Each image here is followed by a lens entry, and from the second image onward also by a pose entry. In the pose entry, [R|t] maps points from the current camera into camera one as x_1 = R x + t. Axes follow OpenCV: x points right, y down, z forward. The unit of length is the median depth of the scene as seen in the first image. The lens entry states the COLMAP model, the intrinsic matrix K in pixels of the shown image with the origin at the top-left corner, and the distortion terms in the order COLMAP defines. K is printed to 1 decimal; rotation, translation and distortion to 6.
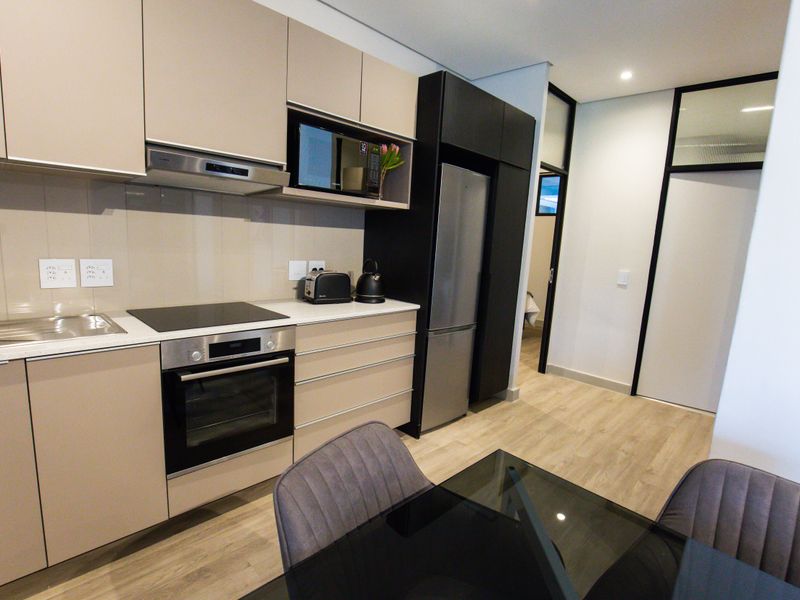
lens RADIAL K [[396.8, 0, 400.0], [0, 396.8, 300.0], [0, 0, 1]] dist [-0.035191, 0.000040]
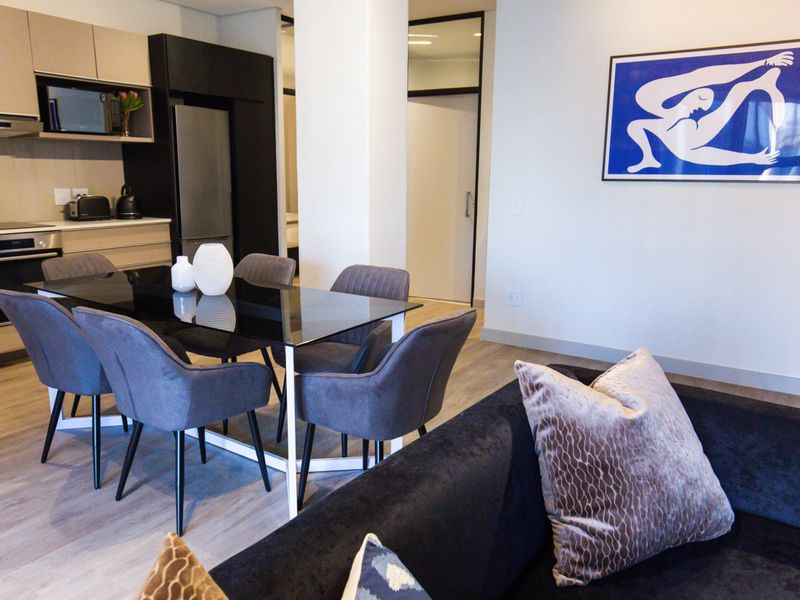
lens RADIAL K [[615.4, 0, 400.0], [0, 615.4, 300.0], [0, 0, 1]] dist [0.002358, 0.001558]
pose [[0.978799, -0.089285, 0.184341, 0.396546], [0.079644, 0.995071, 0.059072, 0.221328], [-0.188707, -0.043138, 0.981086, -1.118766]]
